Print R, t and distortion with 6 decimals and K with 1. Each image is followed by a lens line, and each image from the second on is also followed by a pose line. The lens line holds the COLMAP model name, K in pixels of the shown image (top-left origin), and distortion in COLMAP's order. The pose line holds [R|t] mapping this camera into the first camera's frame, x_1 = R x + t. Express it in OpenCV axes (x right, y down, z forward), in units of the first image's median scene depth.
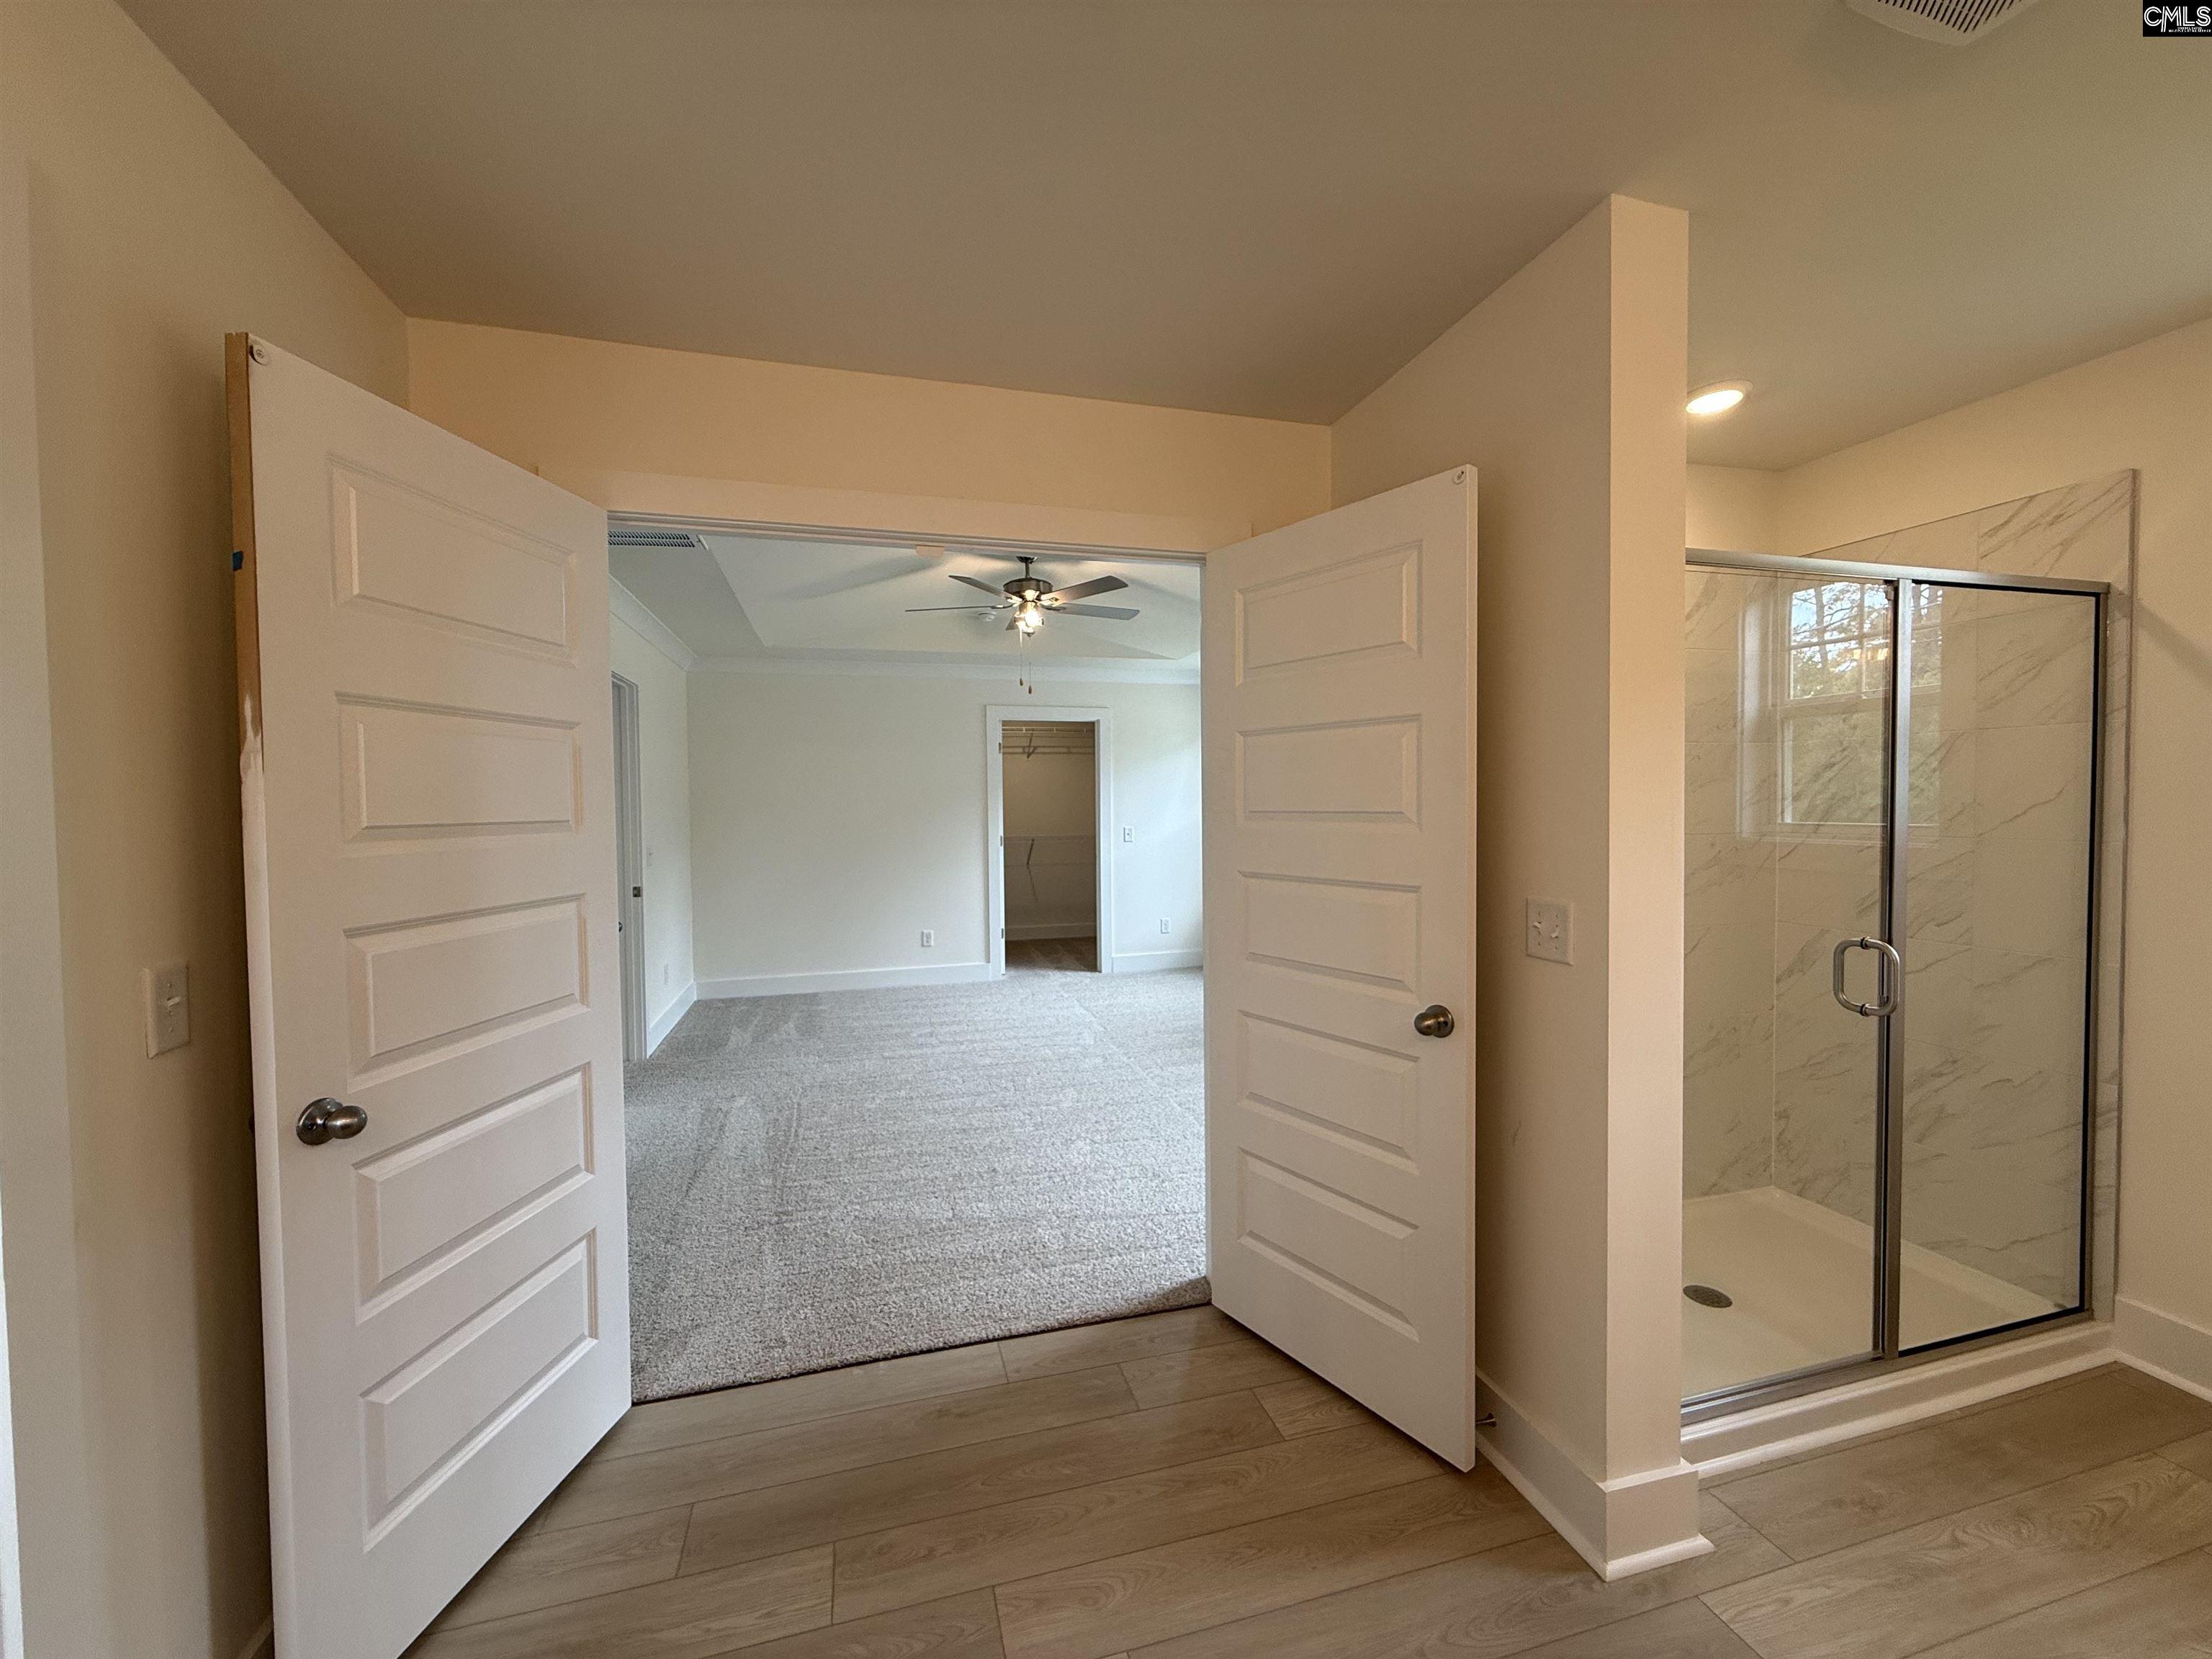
lens RADIAL K [[880.5, 0, 1107.7], [0, 880.5, 823.1], [0, 0, 1]] dist [-0.000487, 0.000275]
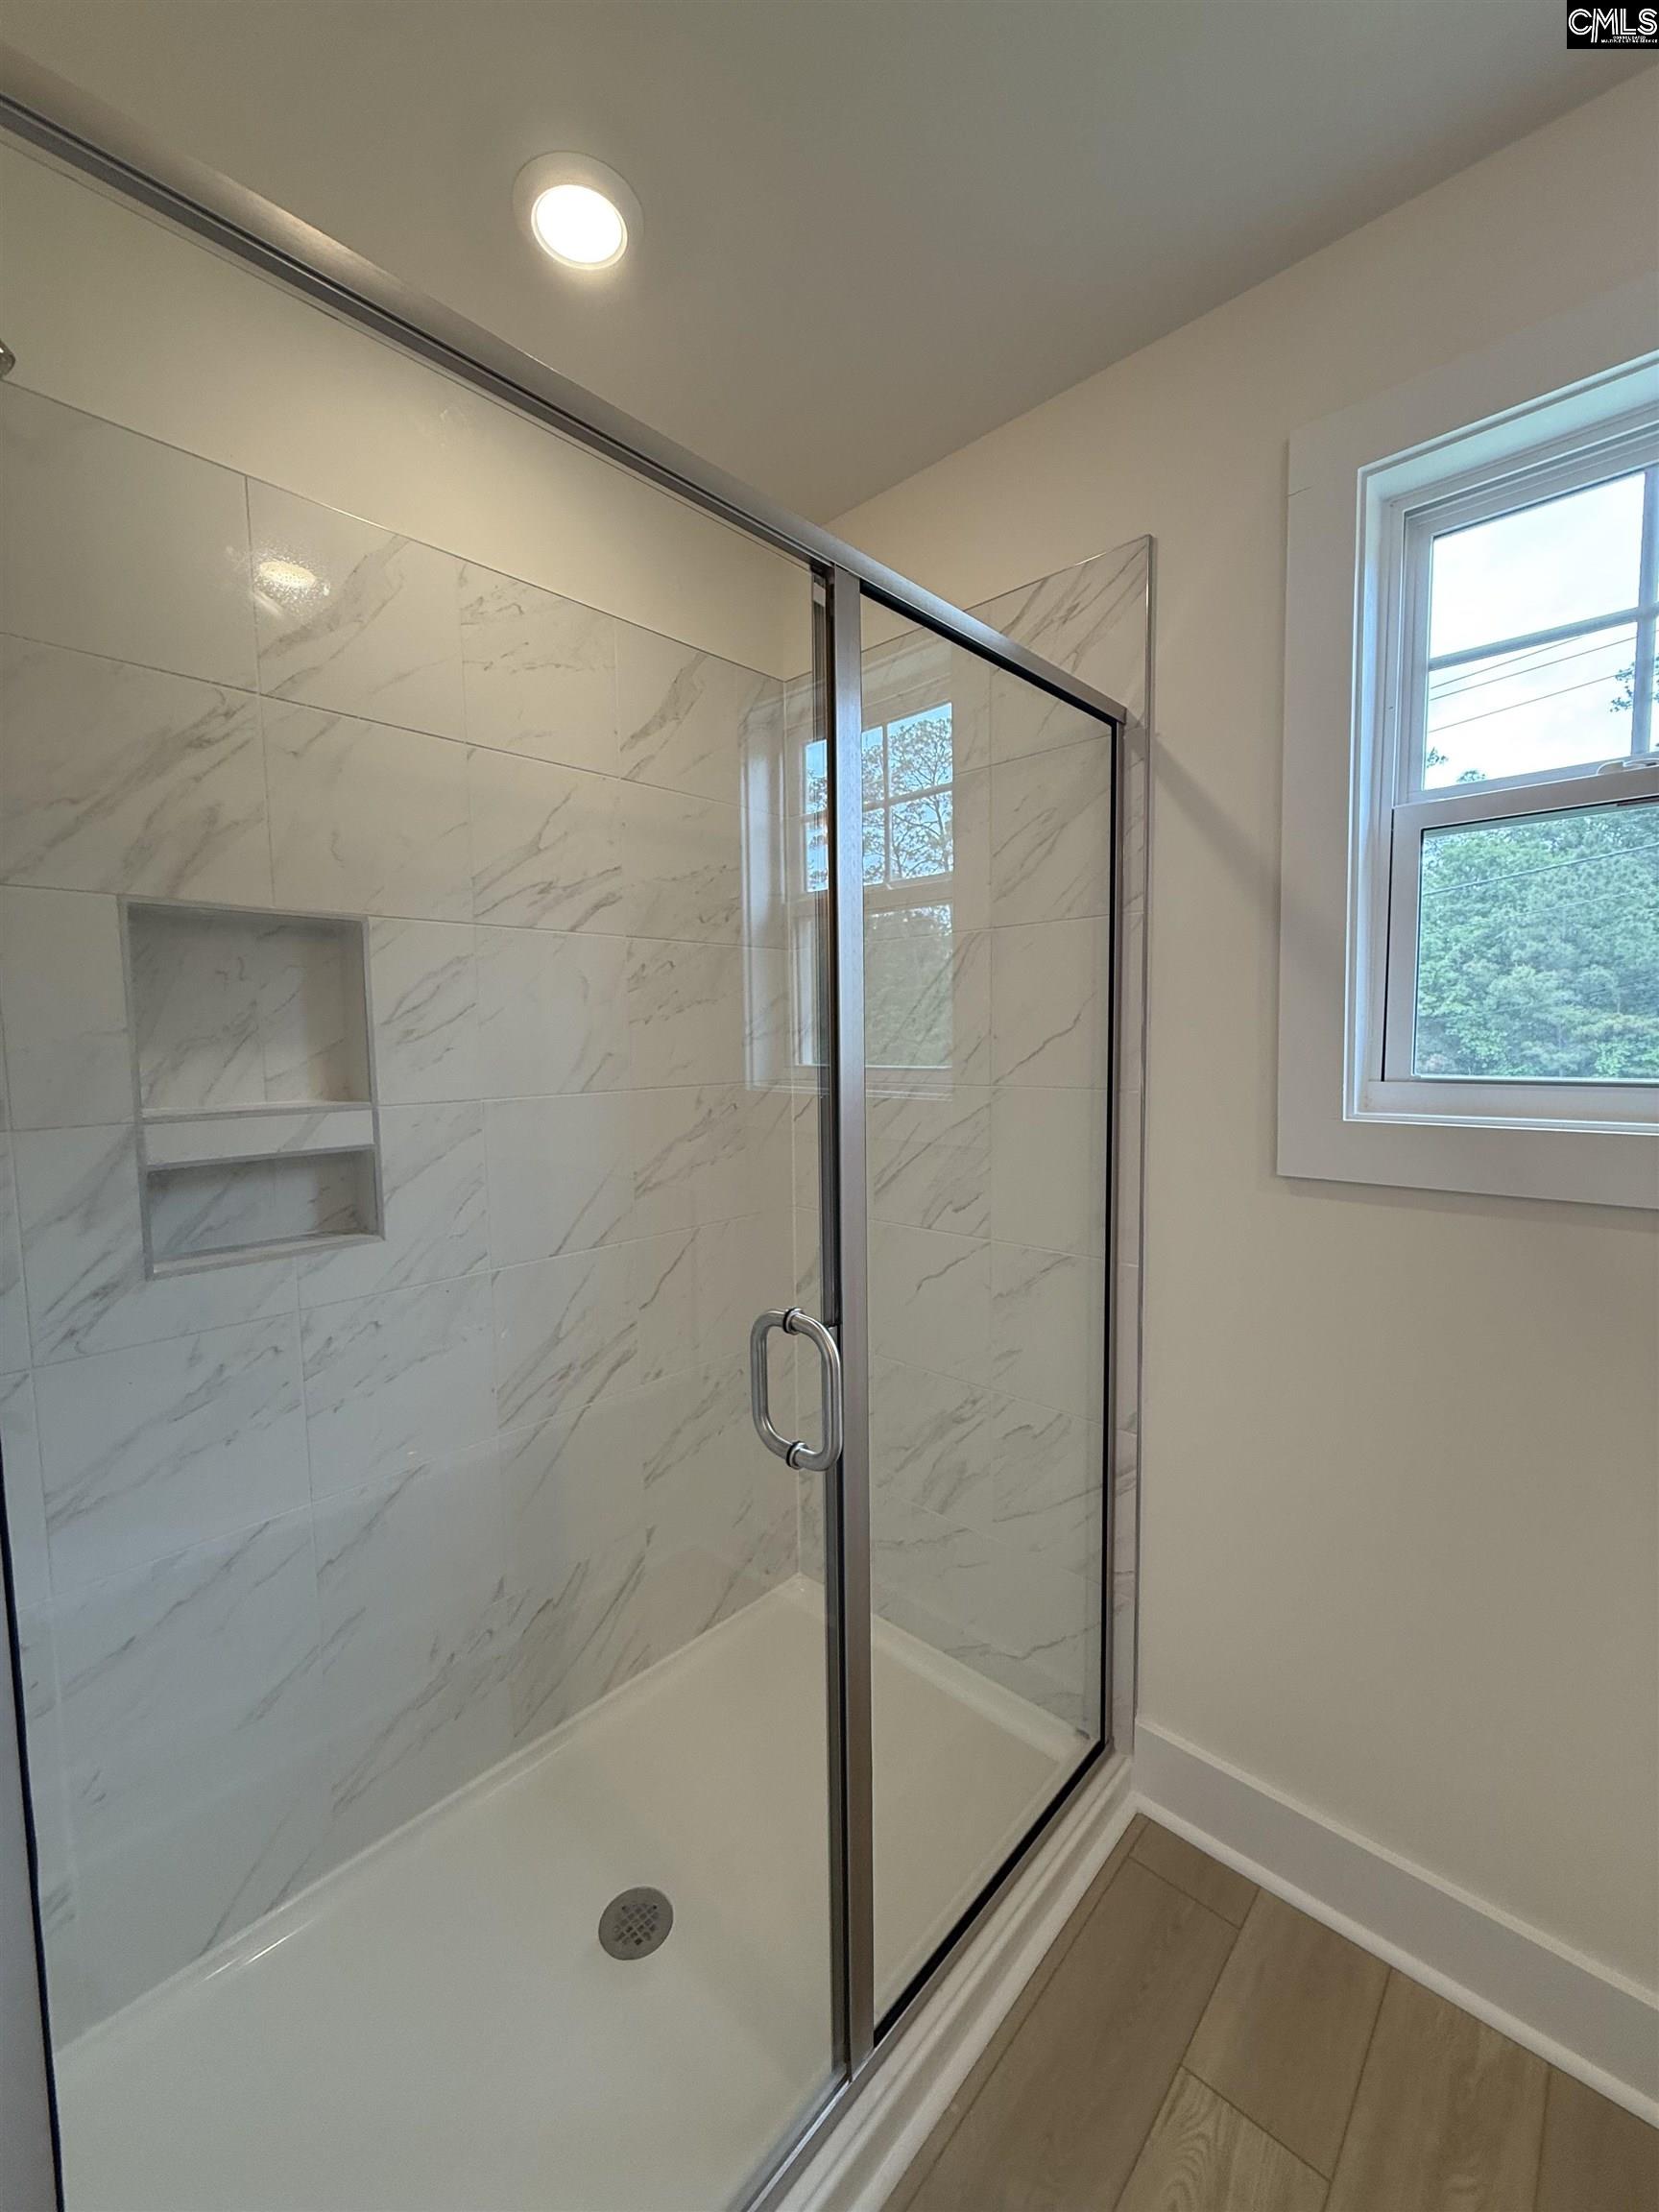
lens RADIAL K [[880.5, 0, 836.4], [0, 880.5, 1084.3], [0, 0, 1]] dist [-0.000487, 0.000275]
pose [[0.854733, -0.031325, 0.518123, 0.579671], [0.015793, 0.999285, 0.034362, -0.011529], [-0.518828, -0.021188, 0.854616, 0.522875]]
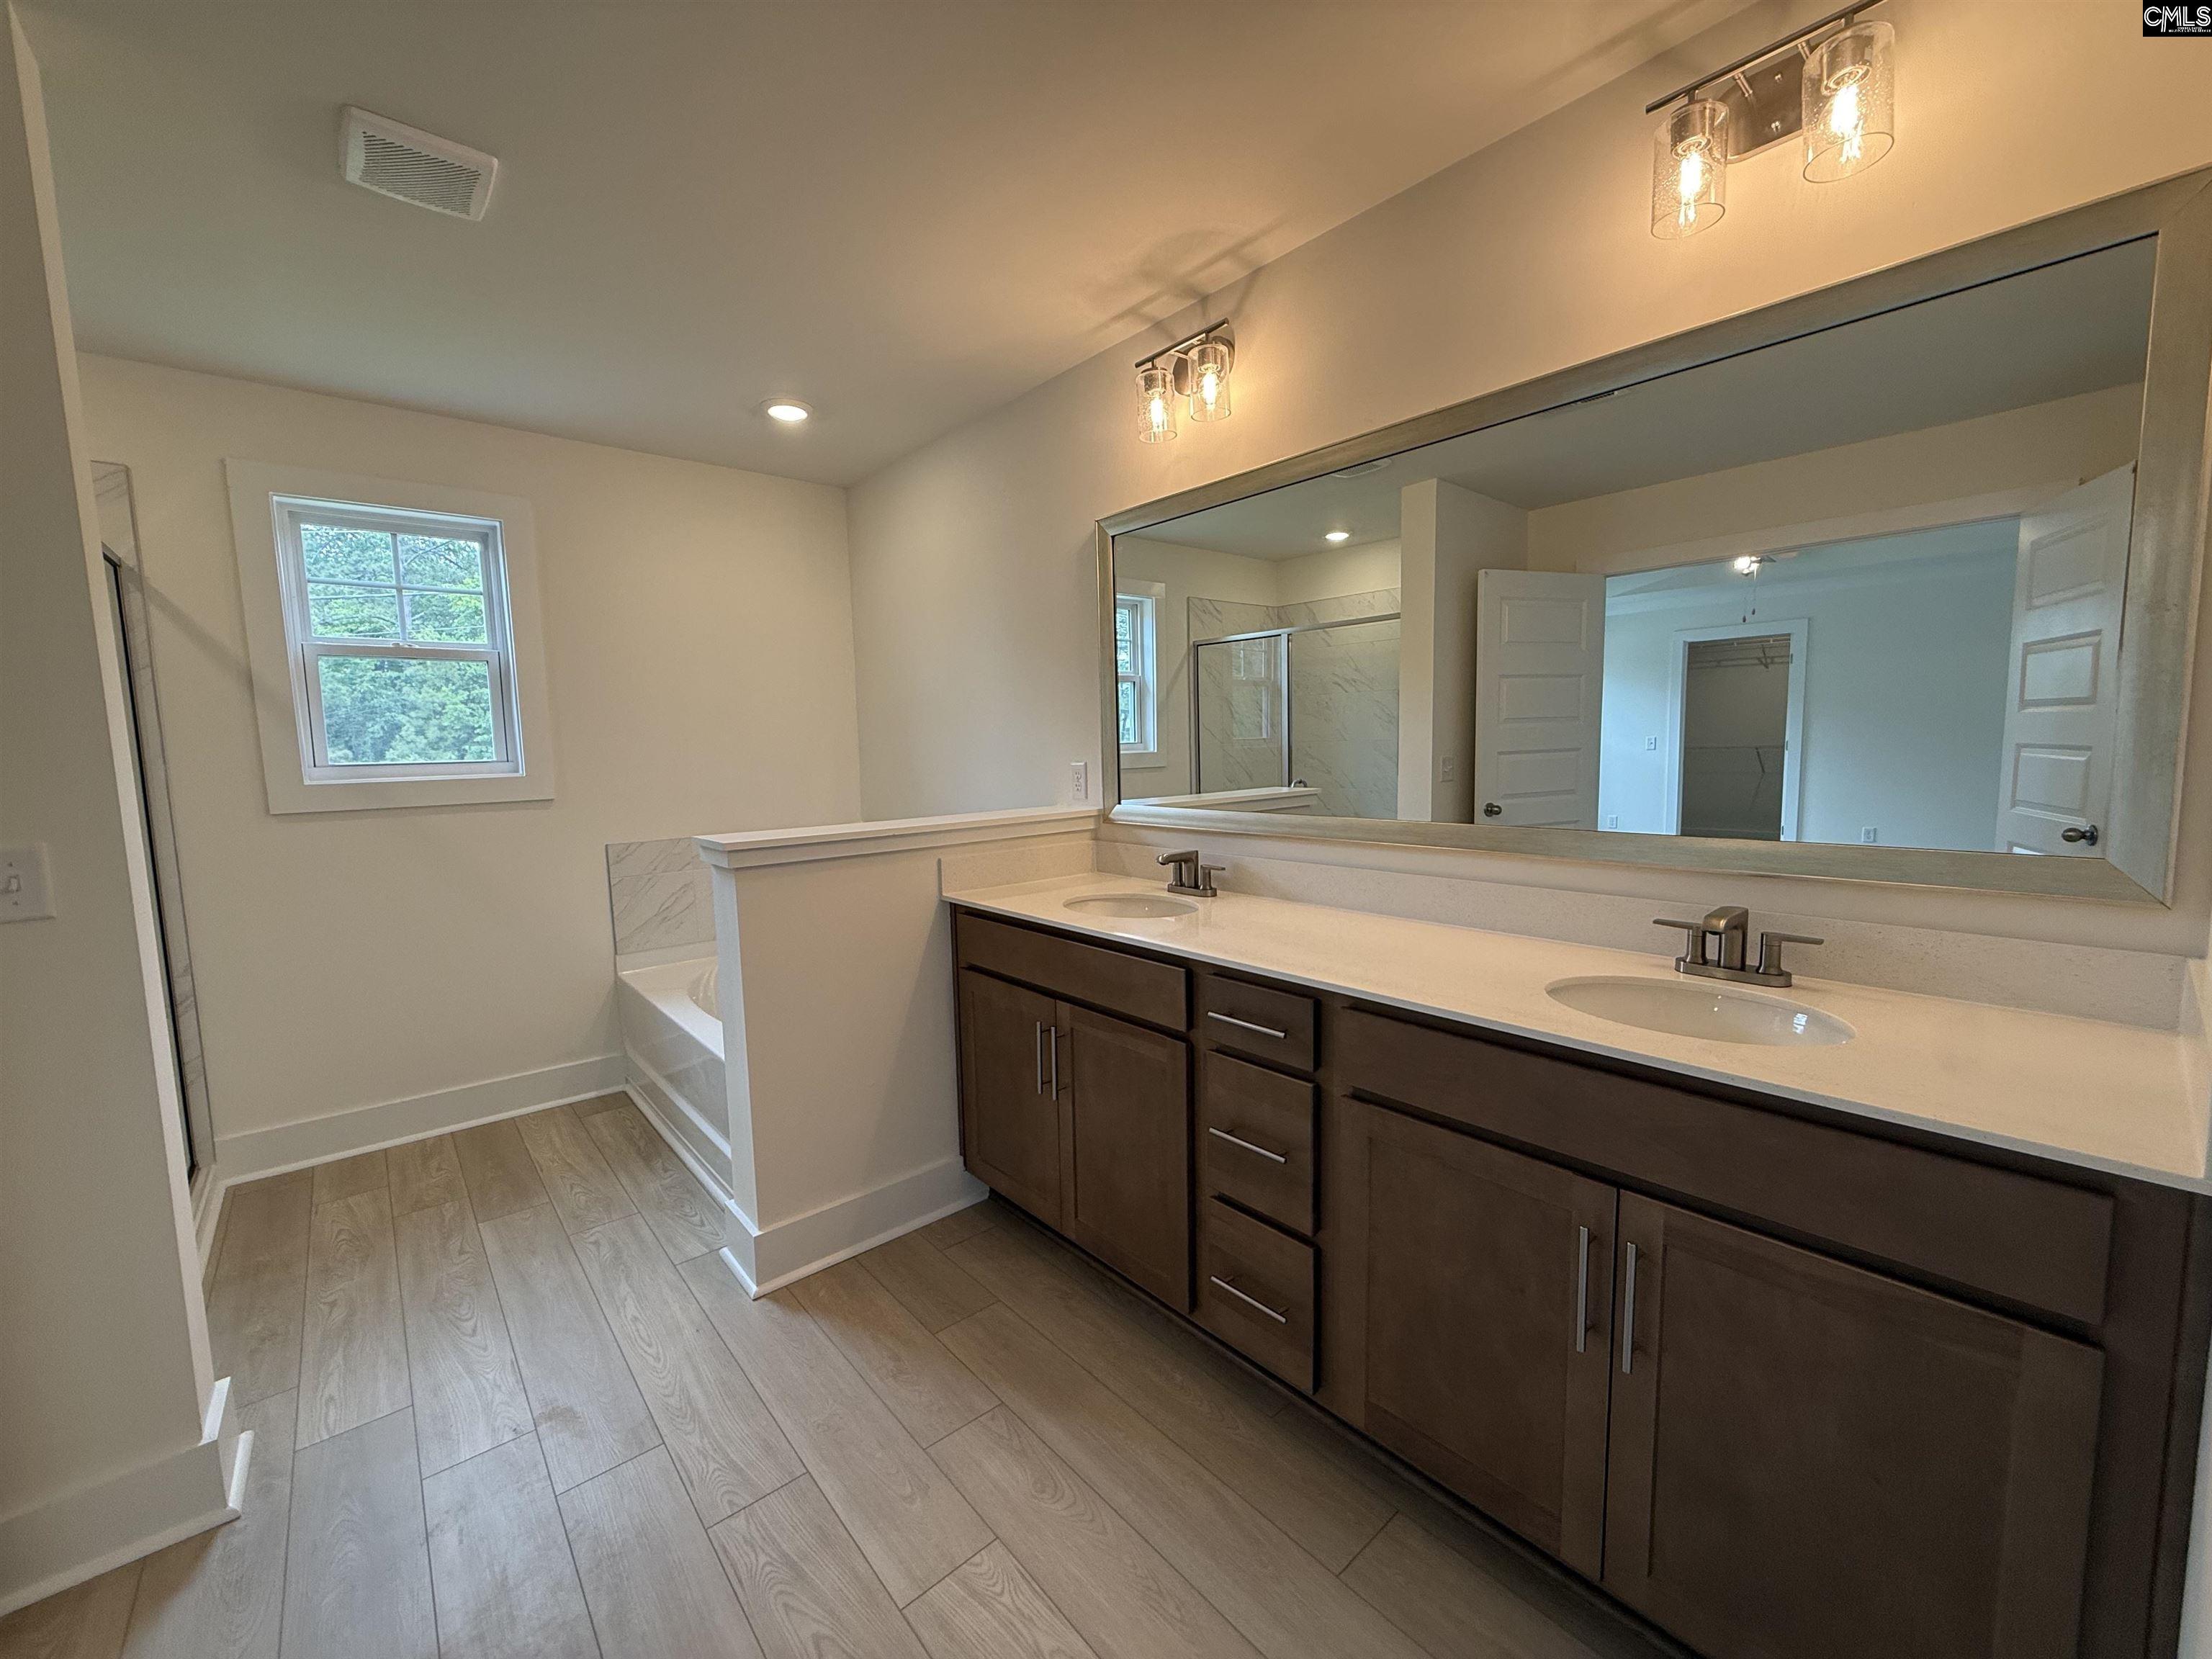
lens RADIAL K [[880.5, 0, 1106.5], [0, 880.5, 848.1], [0, 0, 1]] dist [-0.000487, 0.000275]
pose [[-0.427389, -0.093176, 0.899254, -0.496371], [0.044667, 0.991284, 0.123941, 0.023092], [-0.902964, 0.093138, -0.419501, 0.337285]]
